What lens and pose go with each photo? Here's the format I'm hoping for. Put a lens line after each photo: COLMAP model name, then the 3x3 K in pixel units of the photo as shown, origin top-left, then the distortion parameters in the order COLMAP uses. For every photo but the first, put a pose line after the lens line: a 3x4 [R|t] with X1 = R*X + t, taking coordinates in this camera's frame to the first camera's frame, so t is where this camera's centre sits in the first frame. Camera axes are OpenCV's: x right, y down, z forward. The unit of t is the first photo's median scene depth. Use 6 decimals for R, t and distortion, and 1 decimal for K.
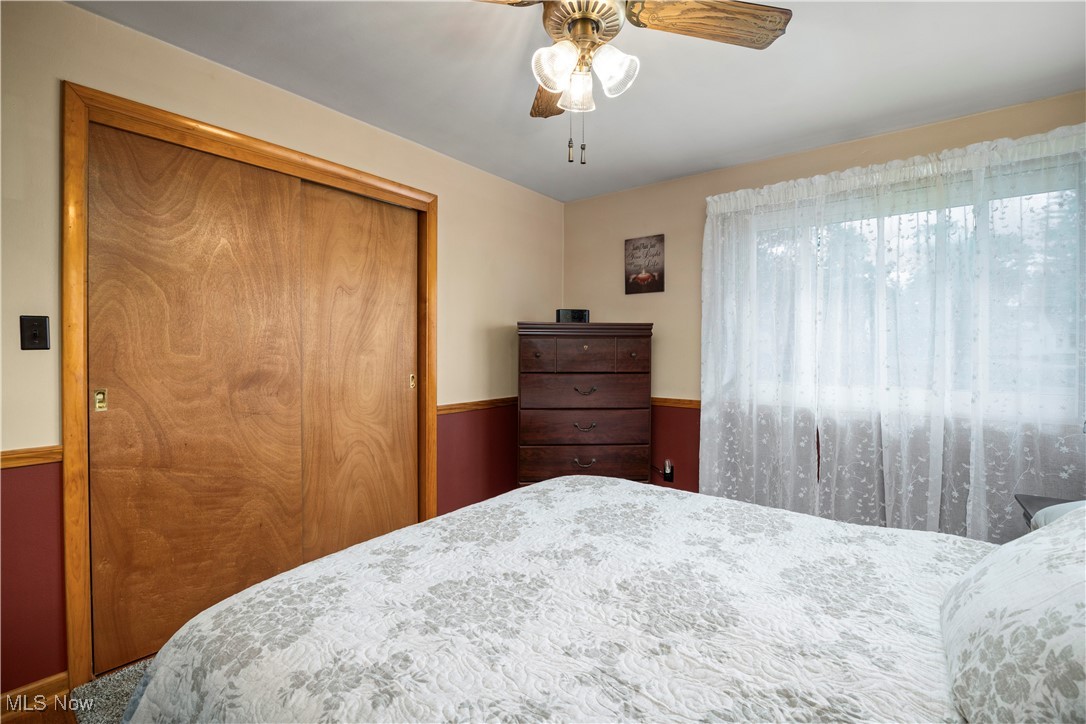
lens RADIAL K [[499.4, 0, 545.4], [0, 499.4, 353.6], [0, 0, 1]] dist [-0.013841, 0.000106]
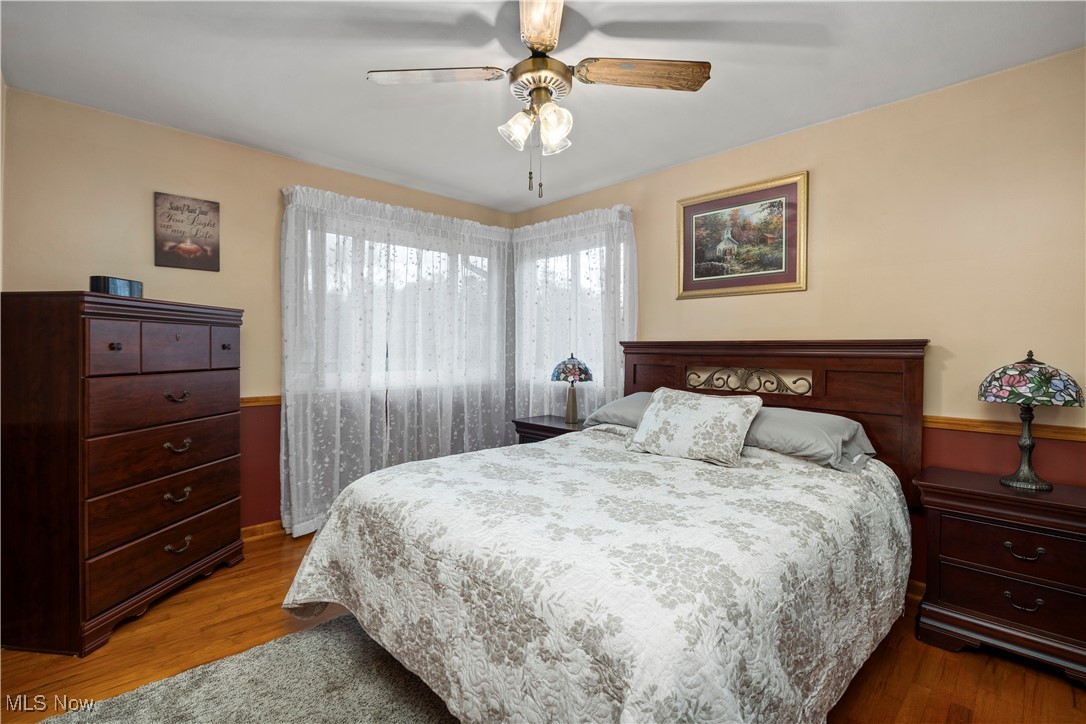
lens RADIAL K [[499.4, 0, 545.2], [0, 499.4, 360.2], [0, 0, 1]] dist [-0.013841, 0.000106]
pose [[0.112646, -0.025808, 0.993300, -0.570367], [0.004154, 0.999666, 0.025502, 0.005508], [-0.993627, 0.001254, 0.112715, 0.389778]]
